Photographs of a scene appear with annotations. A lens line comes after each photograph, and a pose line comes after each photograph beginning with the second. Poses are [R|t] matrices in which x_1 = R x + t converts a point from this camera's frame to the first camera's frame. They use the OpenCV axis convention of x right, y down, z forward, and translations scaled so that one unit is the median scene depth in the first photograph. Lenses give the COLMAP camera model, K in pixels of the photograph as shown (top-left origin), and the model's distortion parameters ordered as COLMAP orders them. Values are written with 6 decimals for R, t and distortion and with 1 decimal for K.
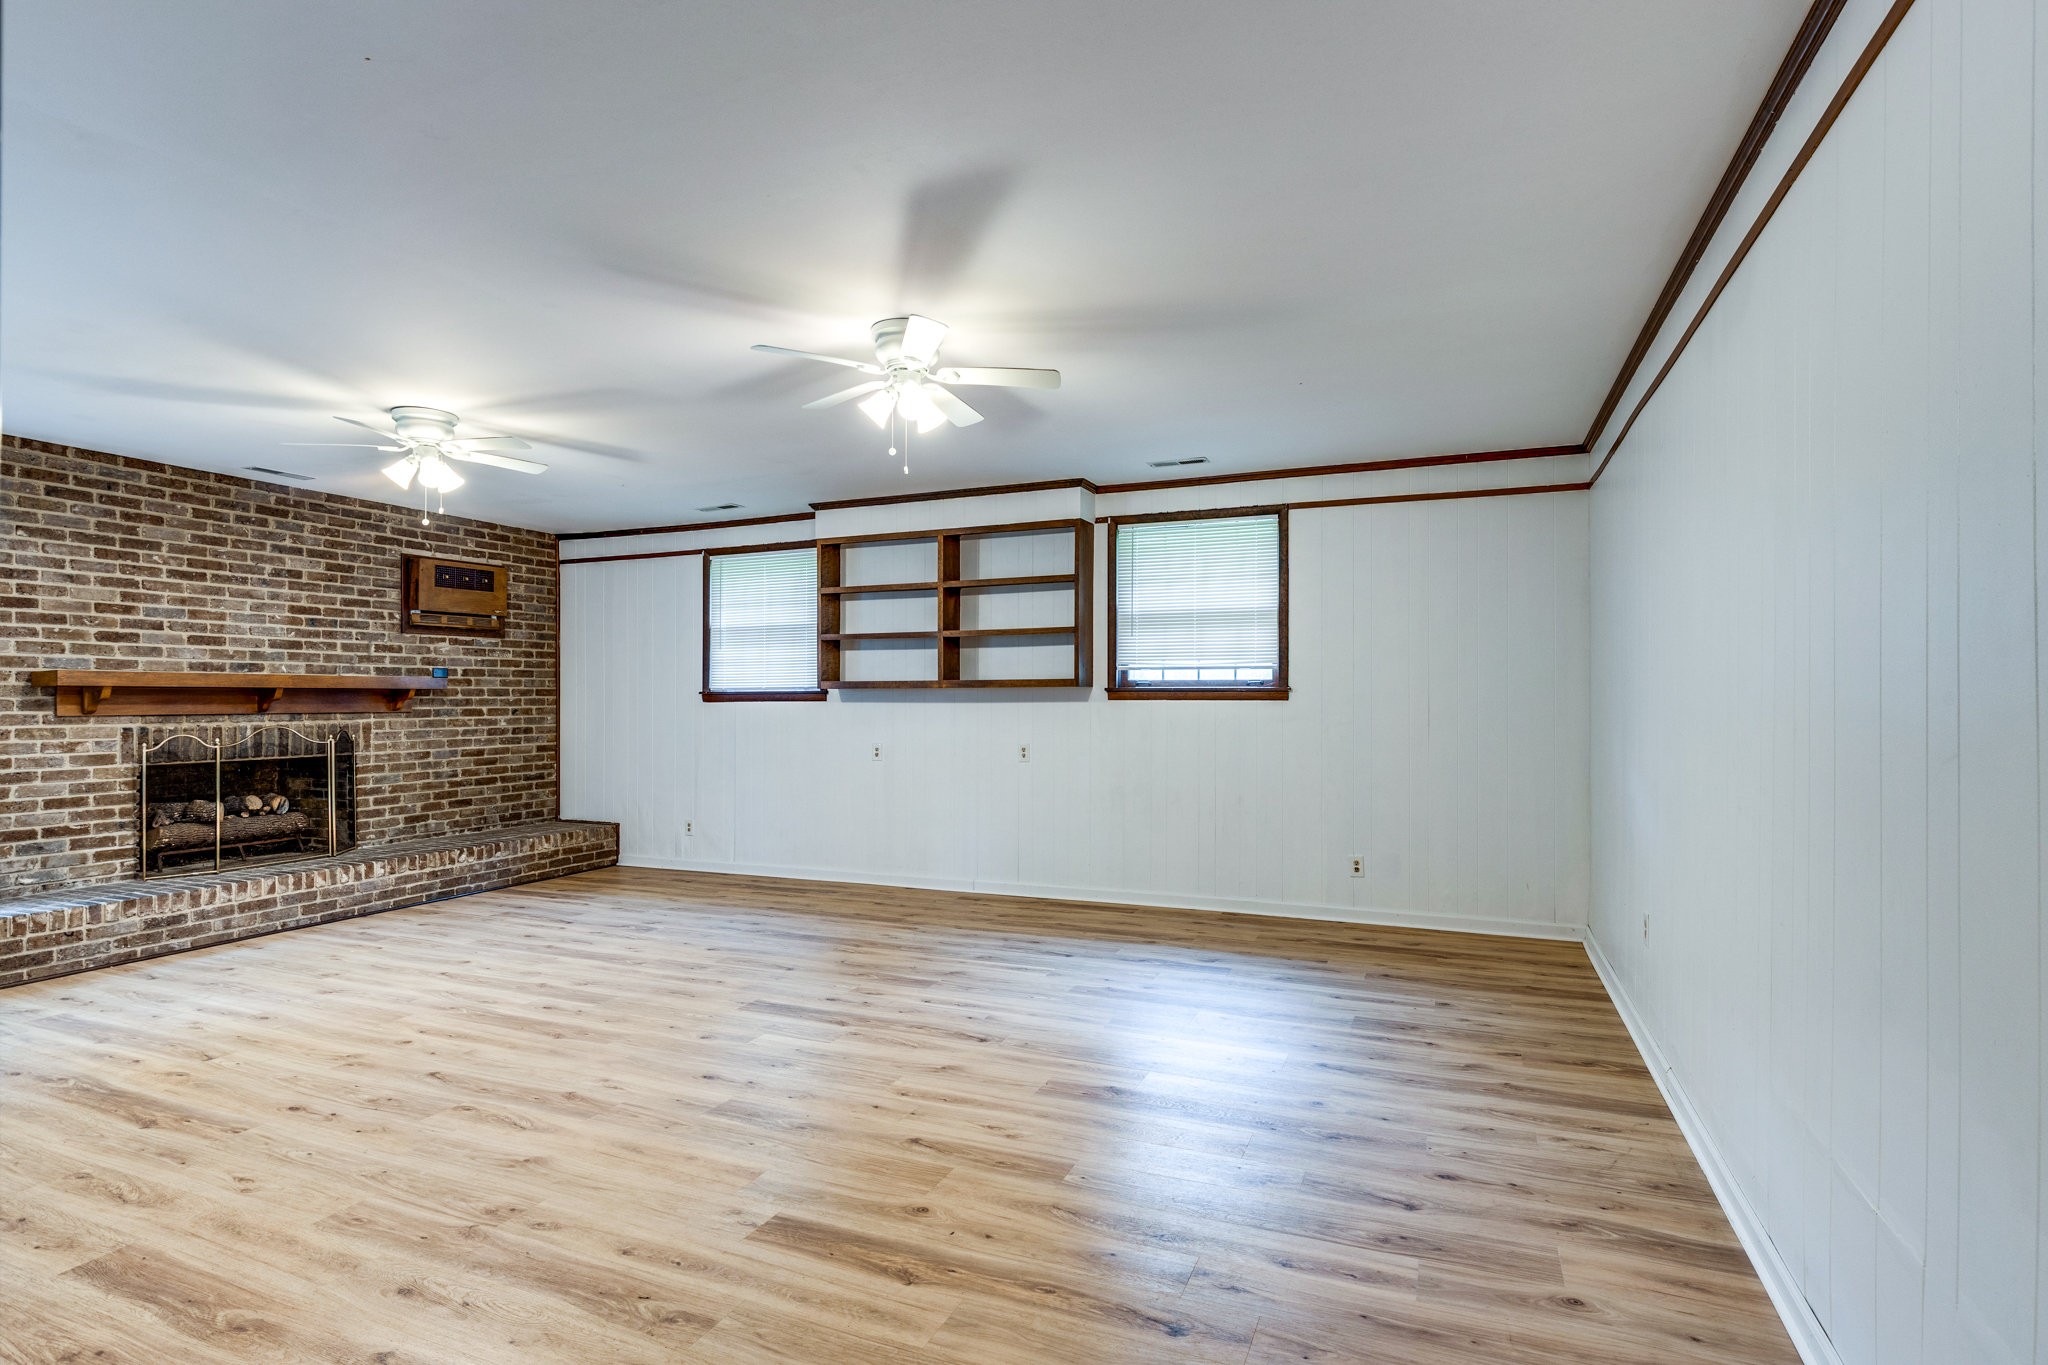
lens RADIAL K [[993.6, 0, 1000.9], [0, 993.6, 692.9], [0, 0, 1]] dist [0.004408, 0.000425]
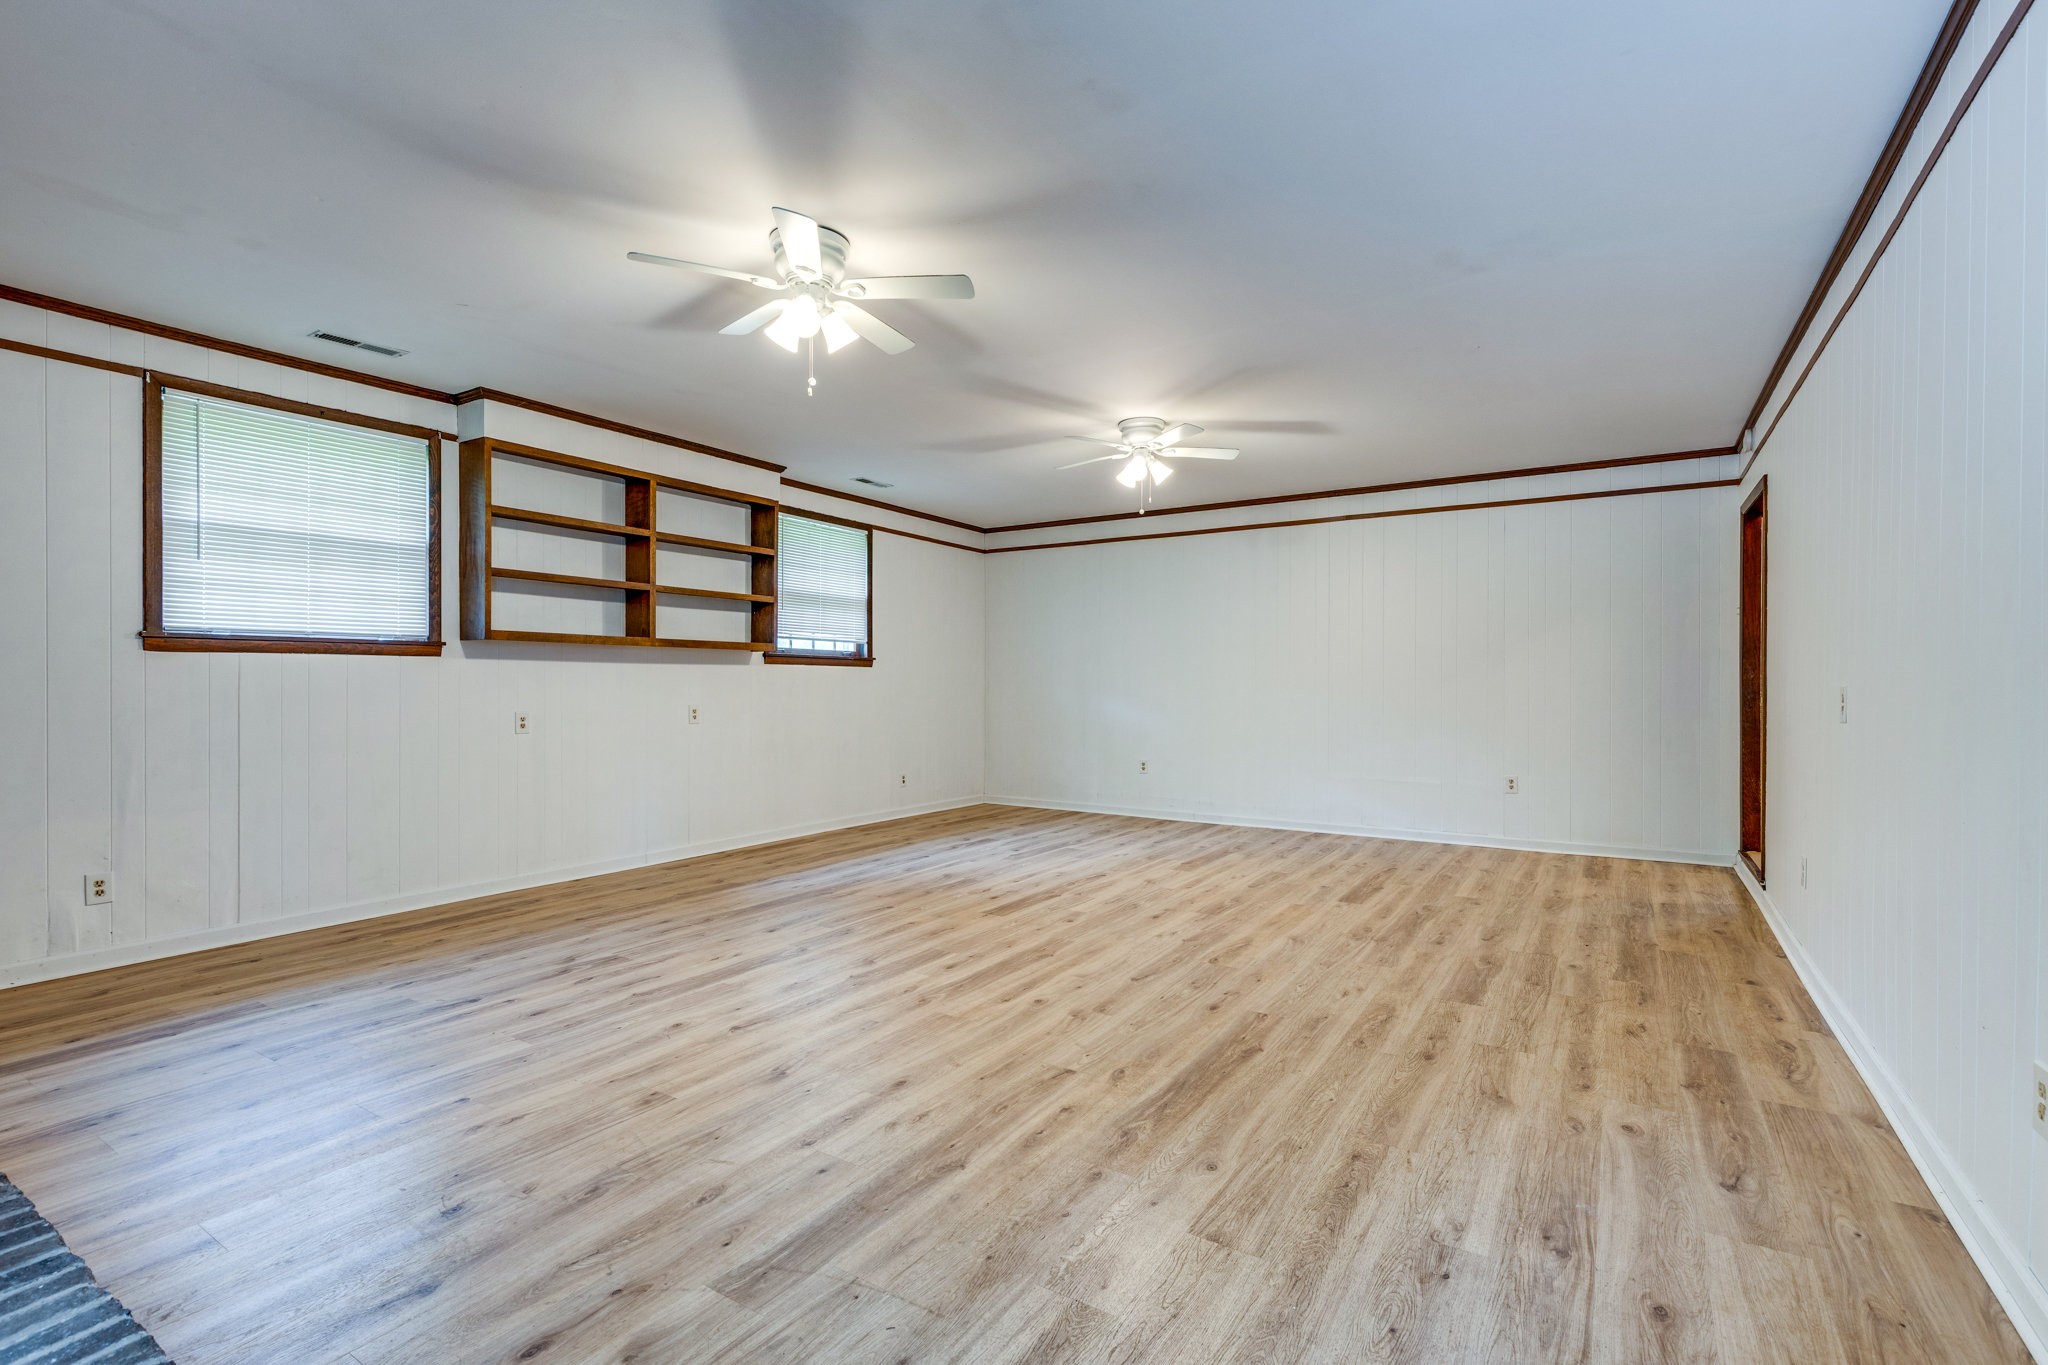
lens RADIAL K [[993.6, 0, 1000.9], [0, 993.6, 692.9], [0, 0, 1]] dist [0.004408, 0.000425]
pose [[0.141933, -0.001848, 0.989875, -1.266775], [-0.005037, 0.999984, 0.002589, 0.047205], [-0.989863, -0.005353, 0.141921, 0.748072]]
